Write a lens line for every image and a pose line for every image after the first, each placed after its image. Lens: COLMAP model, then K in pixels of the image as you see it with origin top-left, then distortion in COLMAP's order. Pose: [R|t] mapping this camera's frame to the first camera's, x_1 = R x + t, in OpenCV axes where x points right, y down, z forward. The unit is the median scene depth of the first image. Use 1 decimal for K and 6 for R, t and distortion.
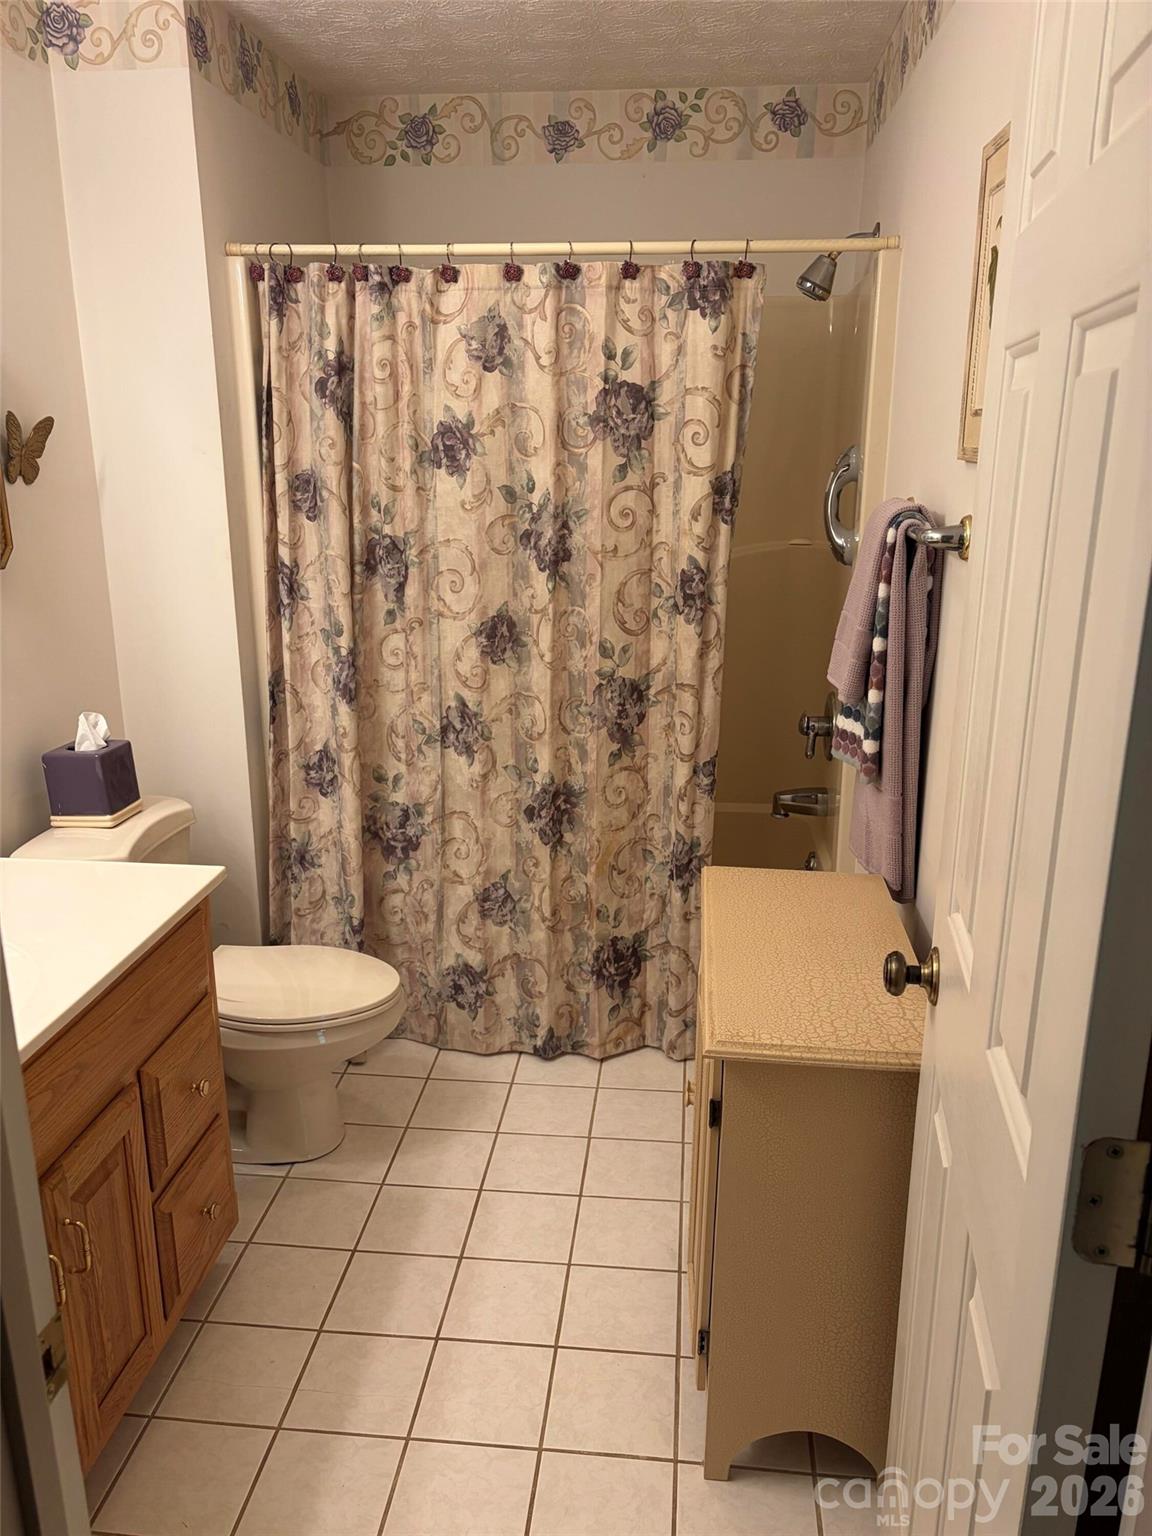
lens RADIAL K [[1172.3, 0, 579.4], [0, 1172.3, 774.9], [0, 0, 1]] dist [0.042089, -0.040881]
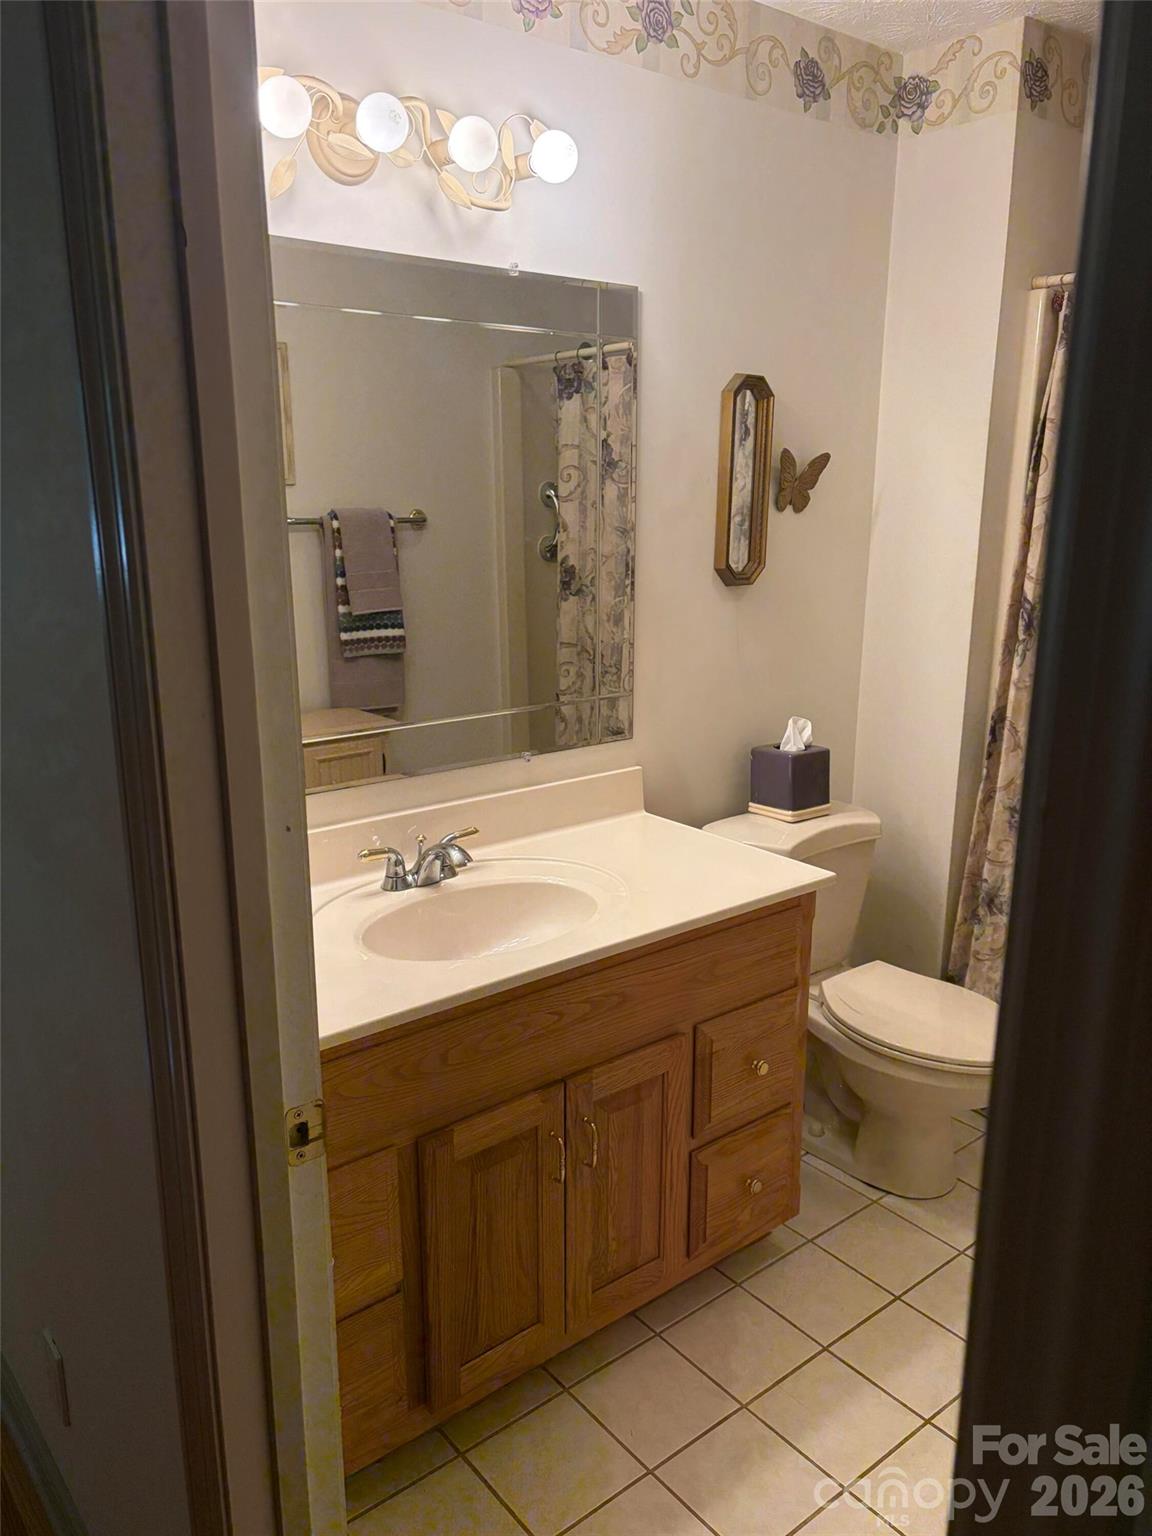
lens RADIAL K [[1172.3, 0, 578.2], [0, 1172.3, 772.2], [0, 0, 1]] dist [0.042089, -0.040881]
pose [[0.706742, 0.172950, -0.686006, 0.200709], [-0.198880, 0.979125, 0.041957, -0.007577], [0.678942, 0.106780, 0.726385, 0.065303]]
